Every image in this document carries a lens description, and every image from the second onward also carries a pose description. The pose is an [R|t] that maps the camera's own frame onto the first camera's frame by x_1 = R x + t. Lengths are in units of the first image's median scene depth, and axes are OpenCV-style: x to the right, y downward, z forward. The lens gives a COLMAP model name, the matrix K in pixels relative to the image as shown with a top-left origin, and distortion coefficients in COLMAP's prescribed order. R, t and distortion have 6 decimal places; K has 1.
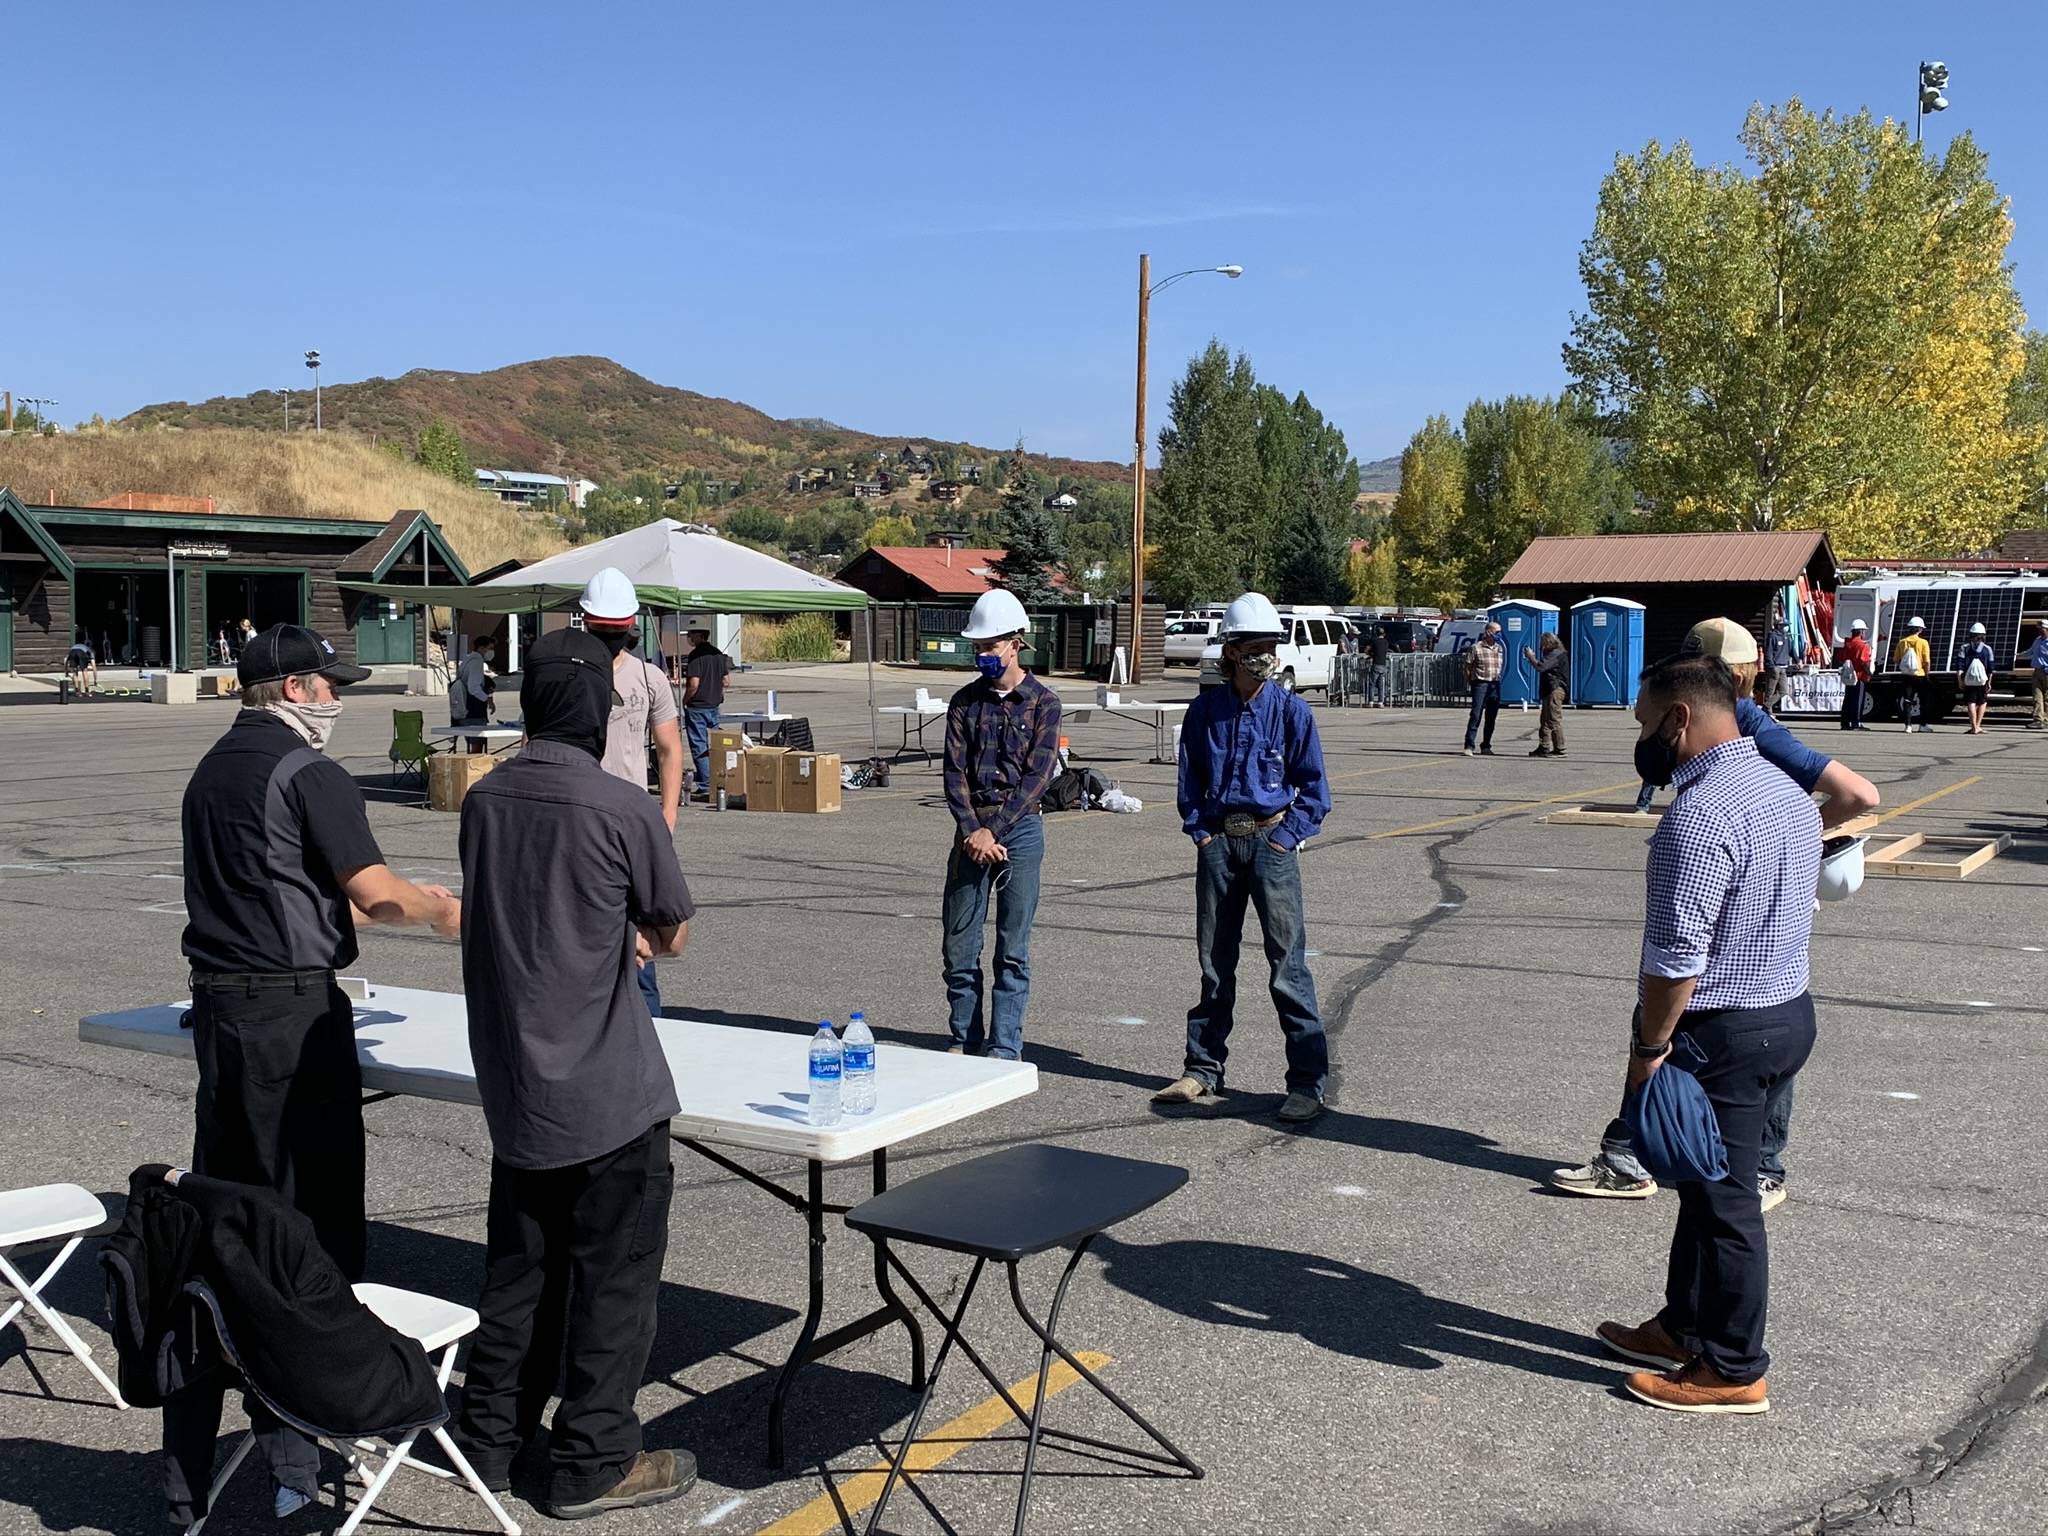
lens RADIAL K [[2116.0, 0, 1025.2], [0, 2116.0, 768.0], [0, 0, 1]] dist [-0.003049, 0.000000]
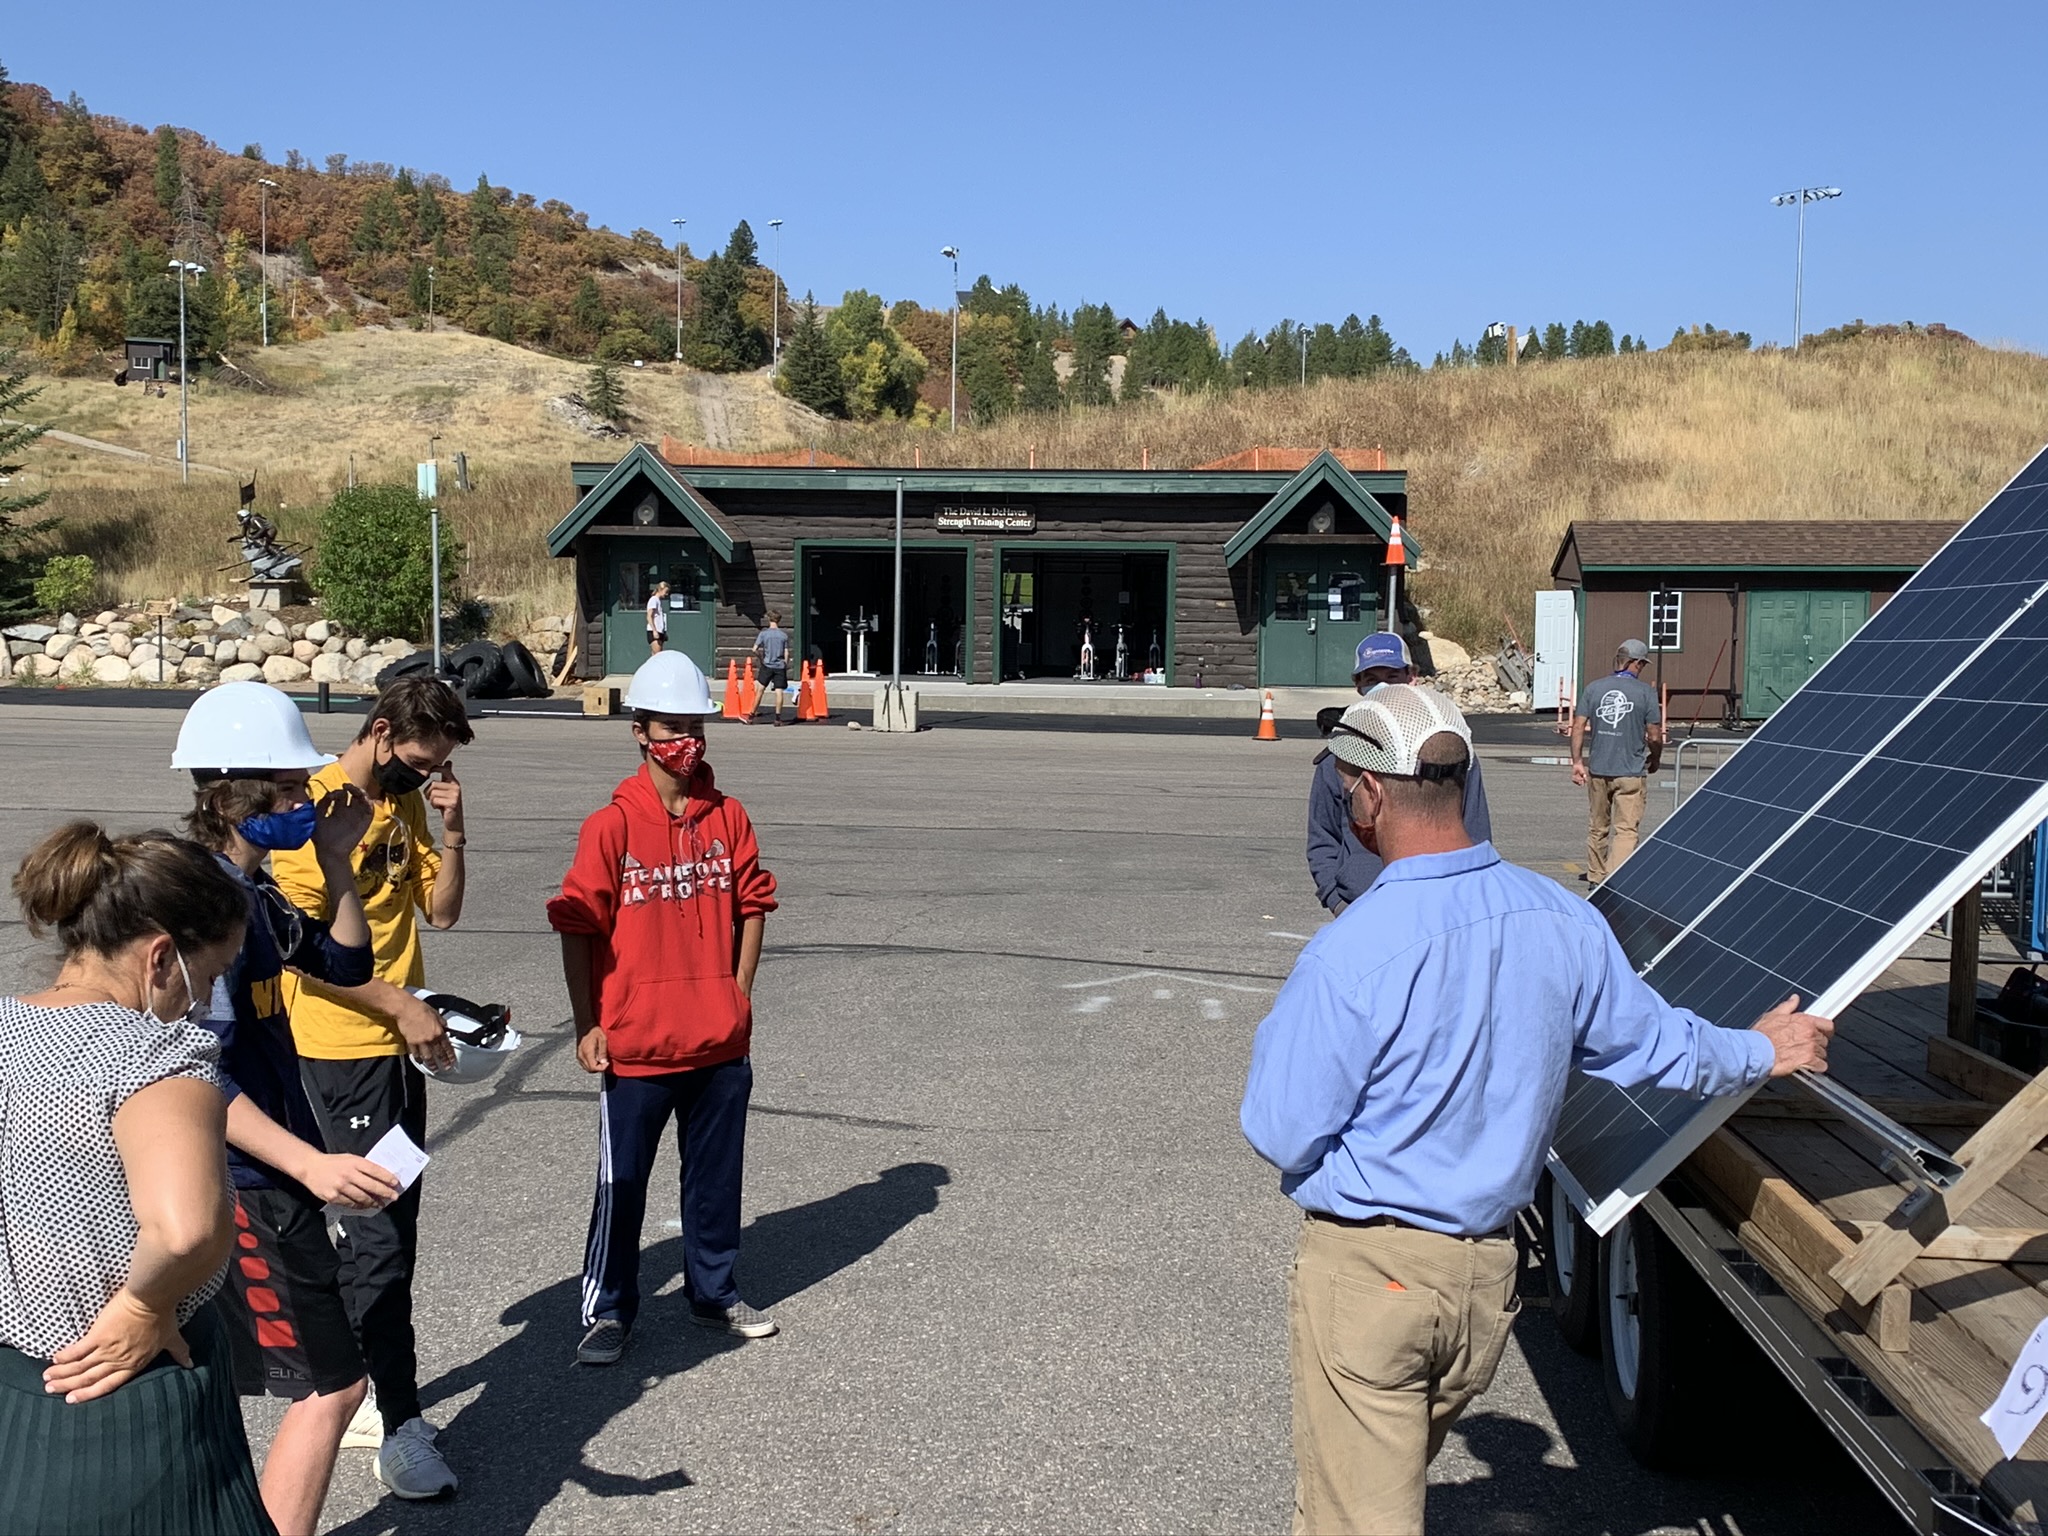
lens RADIAL K [[2447.0, 0, 1023.0], [0, 2447.0, 768.9], [0, 0, 1]] dist [-0.011993, 0.000000]
pose [[0.484584, 0.051311, -0.873238, 0.352475], [-0.070712, 0.997309, 0.019362, -0.035066], [0.871882, 0.052366, 0.486909, 0.607260]]
